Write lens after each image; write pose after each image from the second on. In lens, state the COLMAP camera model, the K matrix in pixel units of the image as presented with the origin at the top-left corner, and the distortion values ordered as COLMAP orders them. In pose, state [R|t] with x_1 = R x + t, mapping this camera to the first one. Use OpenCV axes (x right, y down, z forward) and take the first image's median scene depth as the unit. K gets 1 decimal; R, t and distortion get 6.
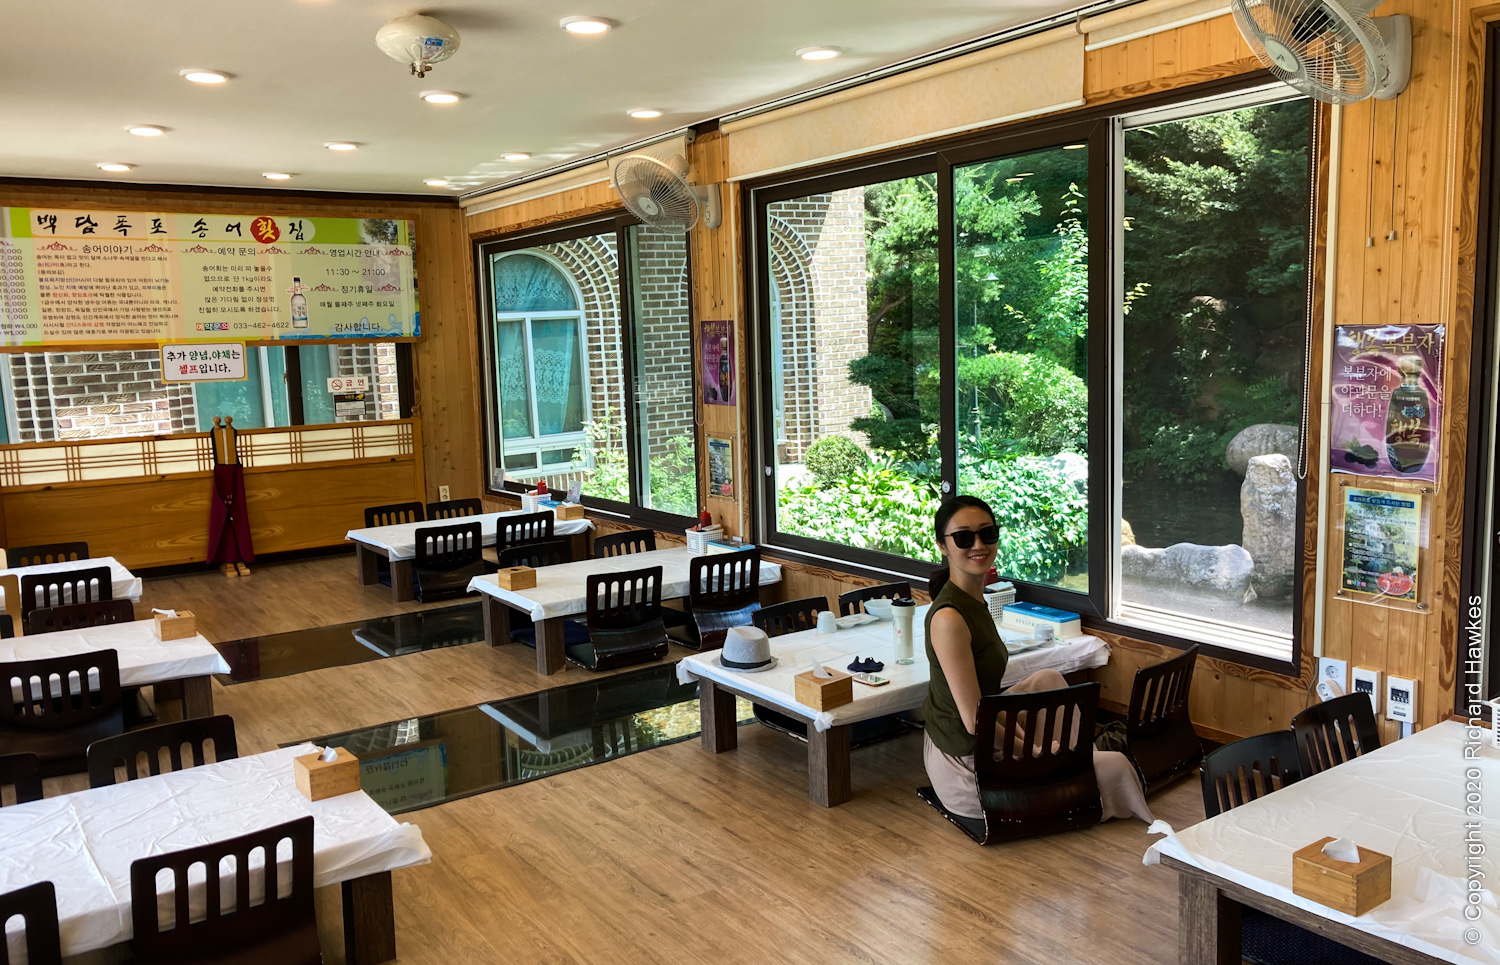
lens RADIAL K [[1206.9, 0, 749.8], [0, 1206.9, 492.4], [0, 0, 1]] dist [0.055233, 0.001932]
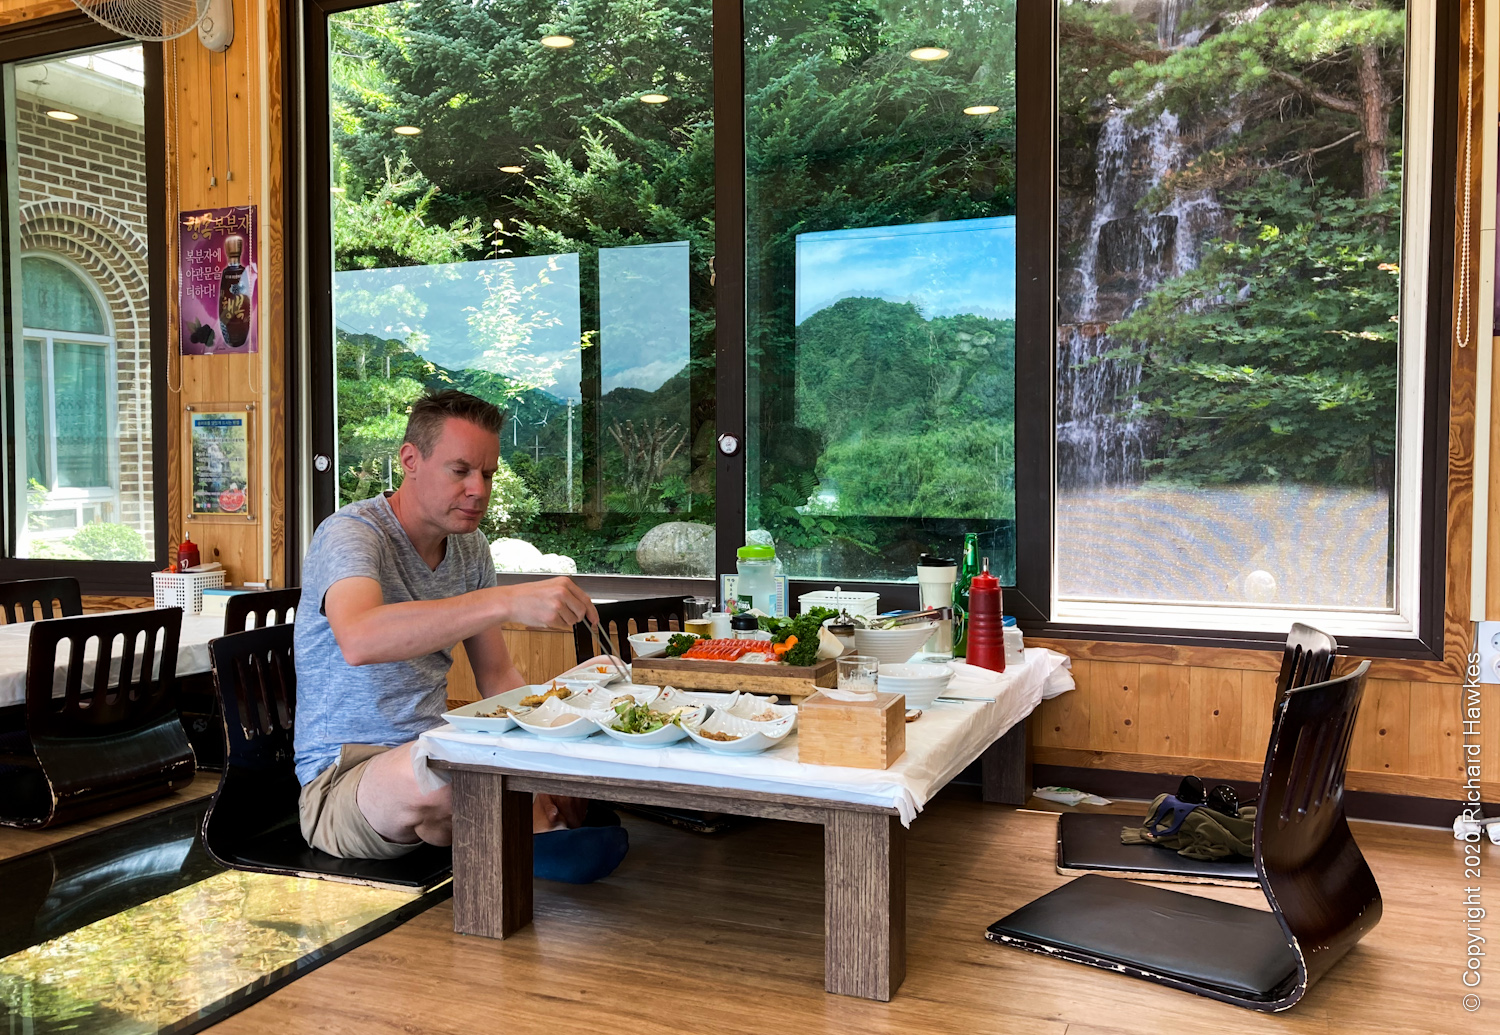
lens RADIAL K [[1269.9, 0, 714.8], [0, 1269.9, 512.6], [0, 0, 1]] dist [0.012158, 0.004286]
pose [[0.850254, 0.011504, 0.526247, -0.141370], [0.045887, 0.994335, -0.095876, 0.071313], [-0.524369, 0.105666, 0.844910, 0.364229]]
